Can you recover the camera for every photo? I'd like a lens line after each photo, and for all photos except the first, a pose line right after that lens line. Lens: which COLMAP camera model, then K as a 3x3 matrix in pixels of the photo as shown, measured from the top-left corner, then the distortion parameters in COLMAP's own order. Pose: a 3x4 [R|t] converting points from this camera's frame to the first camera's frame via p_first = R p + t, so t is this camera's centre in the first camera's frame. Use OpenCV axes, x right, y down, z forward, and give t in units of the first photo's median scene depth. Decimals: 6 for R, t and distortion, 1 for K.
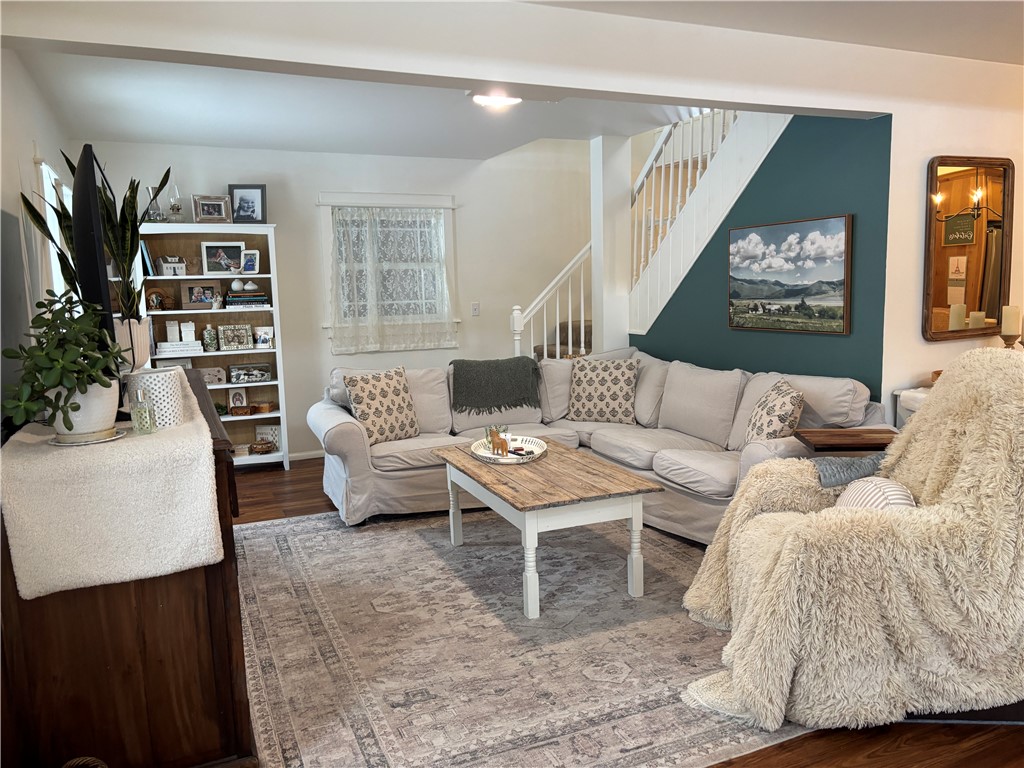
lens RADIAL K [[772.9, 0, 513.3], [0, 772.9, 386.9], [0, 0, 1]] dist [0.045863, -0.017934]
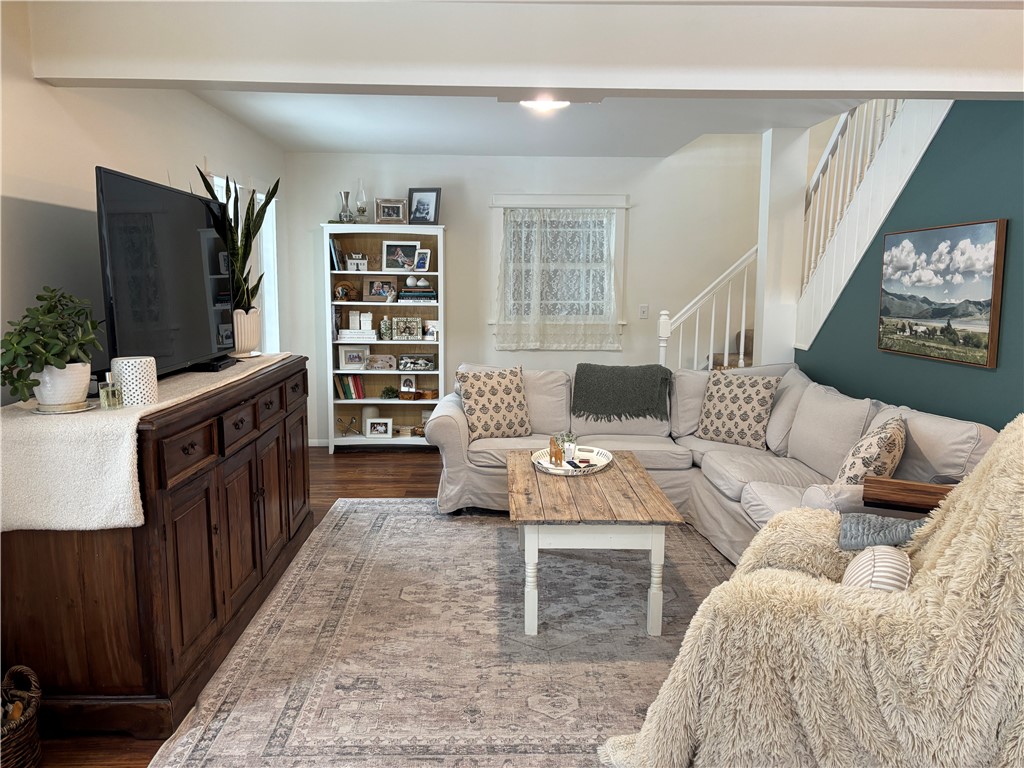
lens RADIAL K [[772.9, 0, 505.7], [0, 772.9, 383.8], [0, 0, 1]] dist [0.045863, -0.017934]
pose [[0.923301, 0.082390, -0.375135, 0.278308], [-0.081150, 0.996518, 0.019133, -0.027039], [0.375405, 0.012776, 0.926773, 0.064222]]
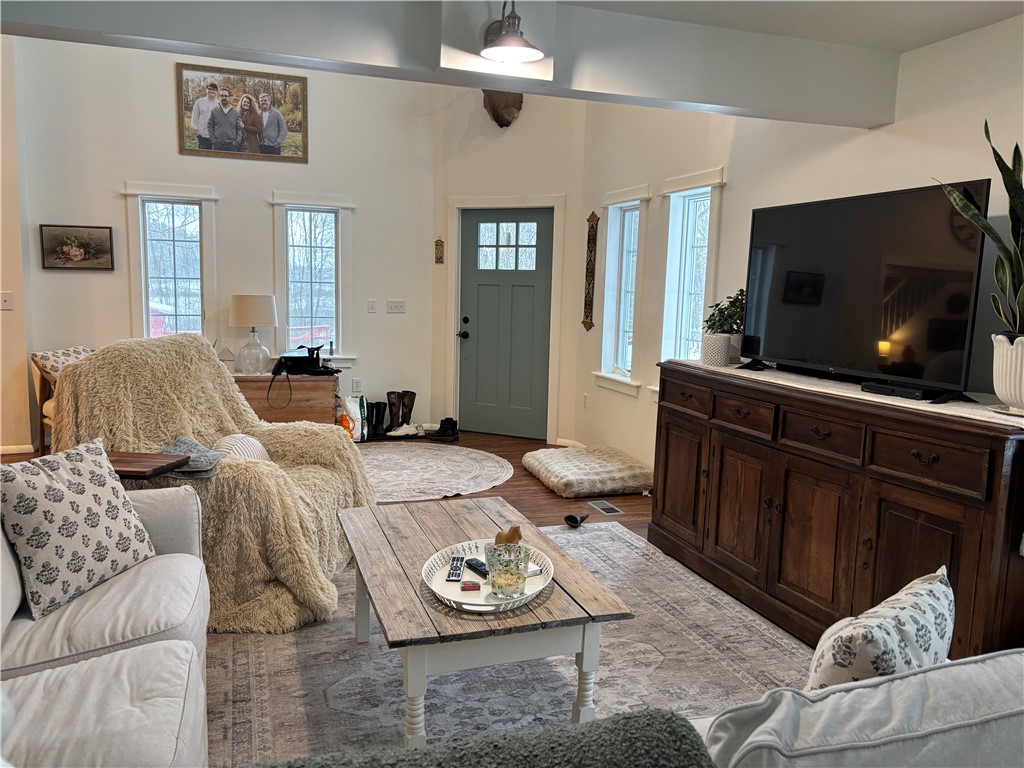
lens RADIAL K [[772.9, 0, 507.5], [0, 772.9, 386.8], [0, 0, 1]] dist [0.045863, -0.017934]
pose [[-0.996570, -0.007157, 0.082438, -0.068627], [0.014569, 0.965513, 0.259948, -0.210030], [-0.081456, 0.260258, -0.962097, 1.547567]]
